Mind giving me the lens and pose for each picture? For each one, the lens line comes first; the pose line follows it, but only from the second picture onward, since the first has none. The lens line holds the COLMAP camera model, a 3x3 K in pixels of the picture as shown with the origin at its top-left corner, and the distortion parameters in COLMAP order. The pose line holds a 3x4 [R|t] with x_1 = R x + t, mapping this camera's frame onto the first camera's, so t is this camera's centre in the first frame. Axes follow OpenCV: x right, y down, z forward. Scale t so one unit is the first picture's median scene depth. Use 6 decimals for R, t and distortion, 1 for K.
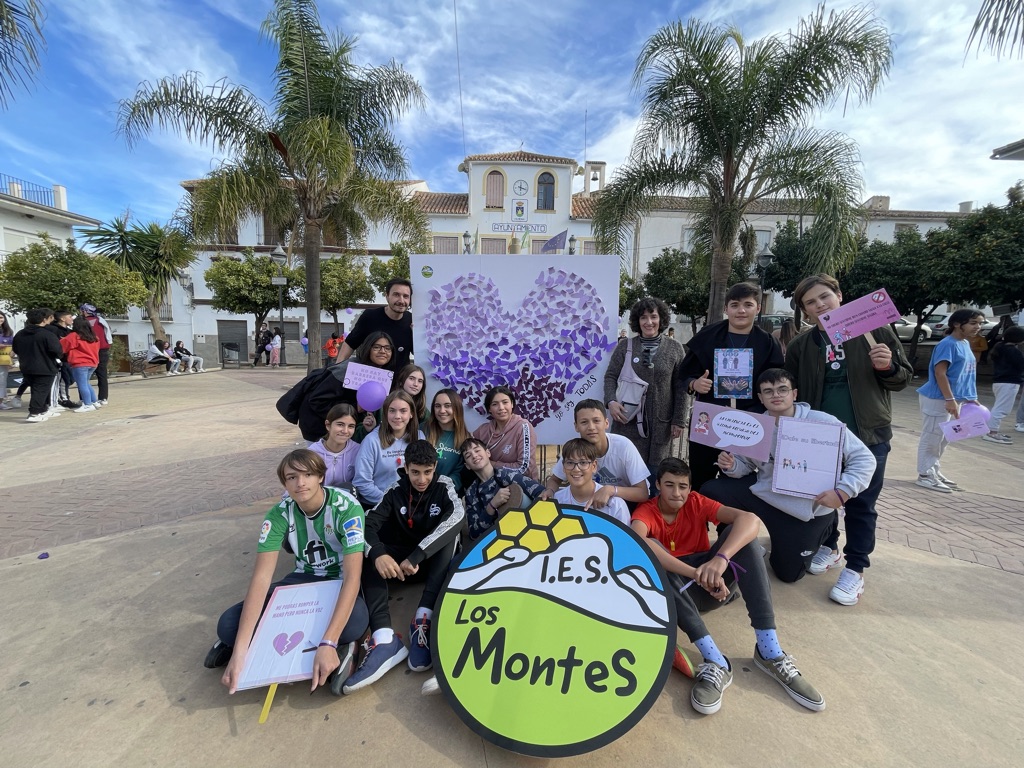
lens RADIAL K [[411.3, 0, 508.3], [0, 411.3, 386.9], [0, 0, 1]] dist [-0.003621, 0.000578]
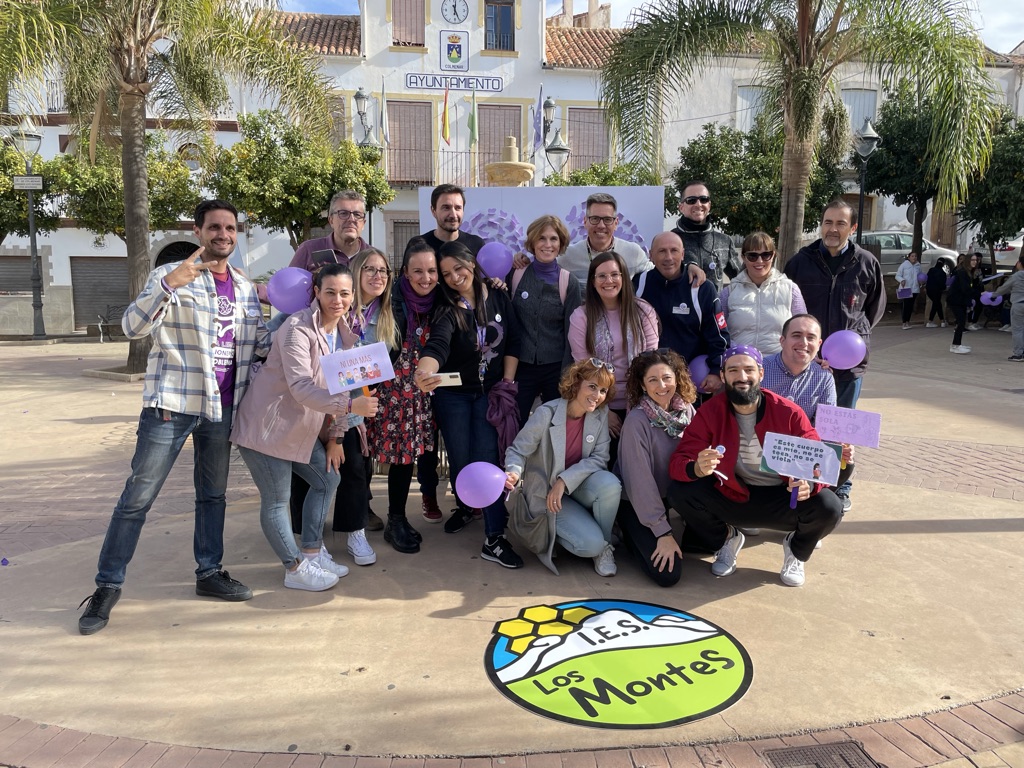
lens RADIAL K [[767.2, 0, 515.5], [0, 767.2, 381.4], [0, 0, 1]] dist [0.035188, -0.017493]
pose [[0.992231, -0.035841, 0.119134, -0.067506], [0.033978, 0.999267, 0.017633, 0.012002], [-0.119679, -0.013448, 0.992722, -0.136339]]
